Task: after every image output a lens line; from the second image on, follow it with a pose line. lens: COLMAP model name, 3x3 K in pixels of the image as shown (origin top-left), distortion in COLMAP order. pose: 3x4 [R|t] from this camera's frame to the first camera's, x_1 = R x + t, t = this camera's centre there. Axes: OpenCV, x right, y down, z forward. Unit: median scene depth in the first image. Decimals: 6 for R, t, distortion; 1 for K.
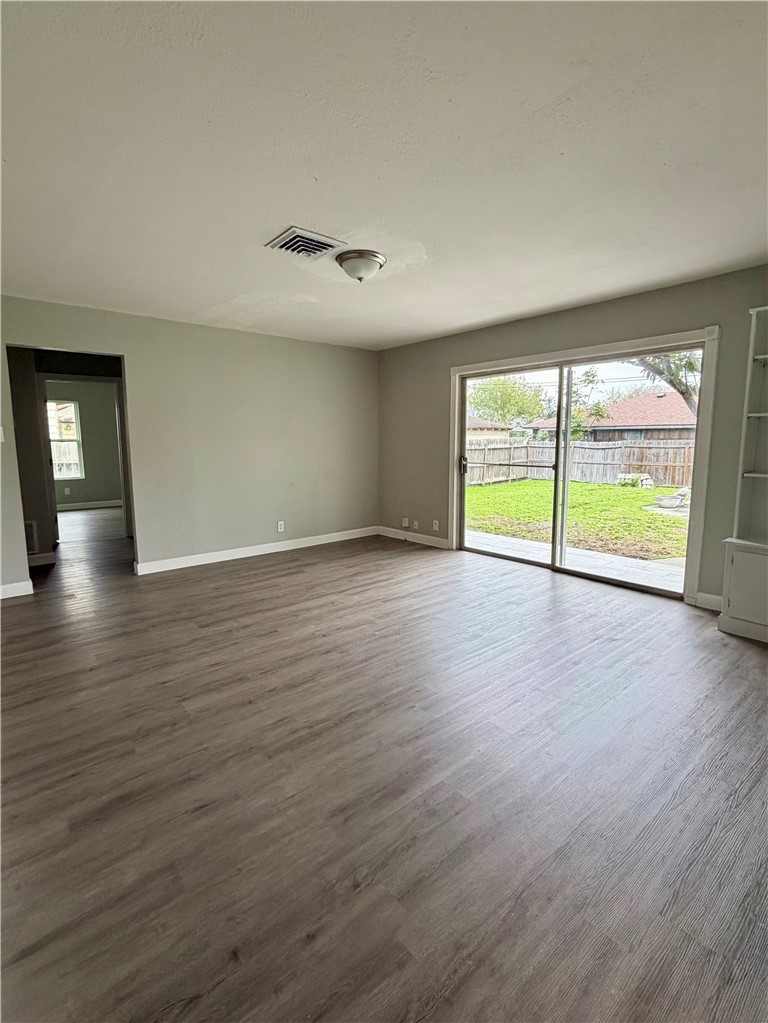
lens RADIAL K [[485.7, 0, 377.0], [0, 485.7, 501.6], [0, 0, 1]] dist [0.008239, 0.000912]
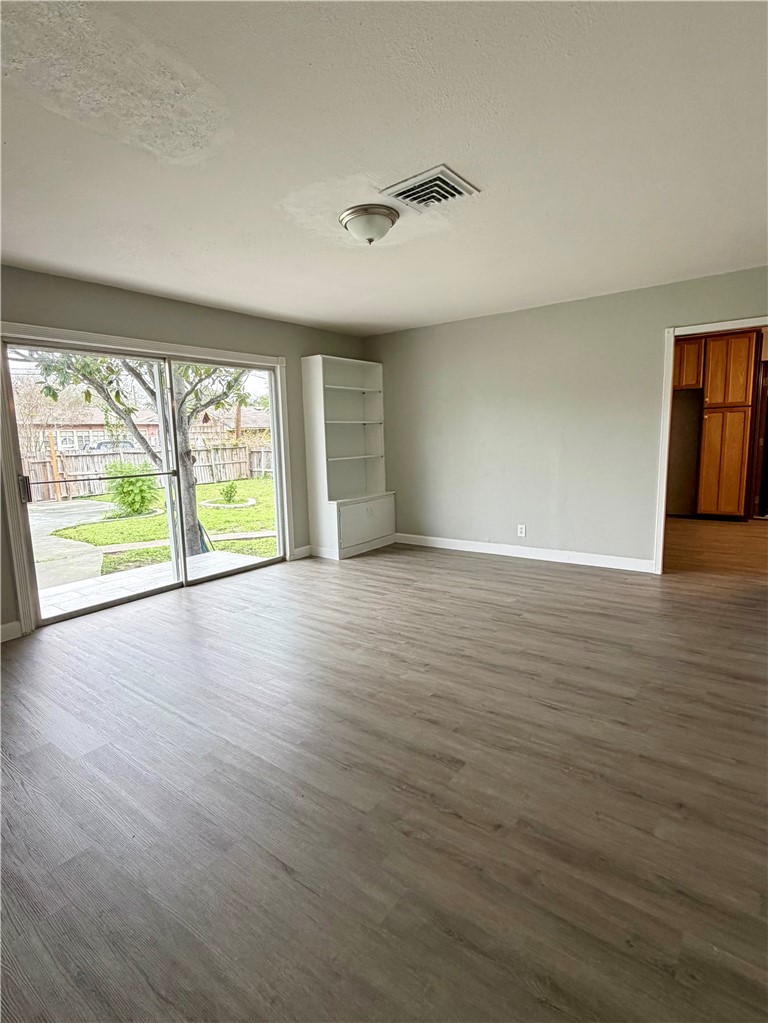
lens RADIAL K [[517.0, 0, 364.4], [0, 517.0, 516.7], [0, 0, 1]] dist [0.001889, -0.000101]
pose [[-0.214101, -0.134875, 0.967455, -0.795018], [0.157342, 0.972727, 0.170431, -0.124496], [-0.964056, 0.188711, -0.187040, 1.059455]]
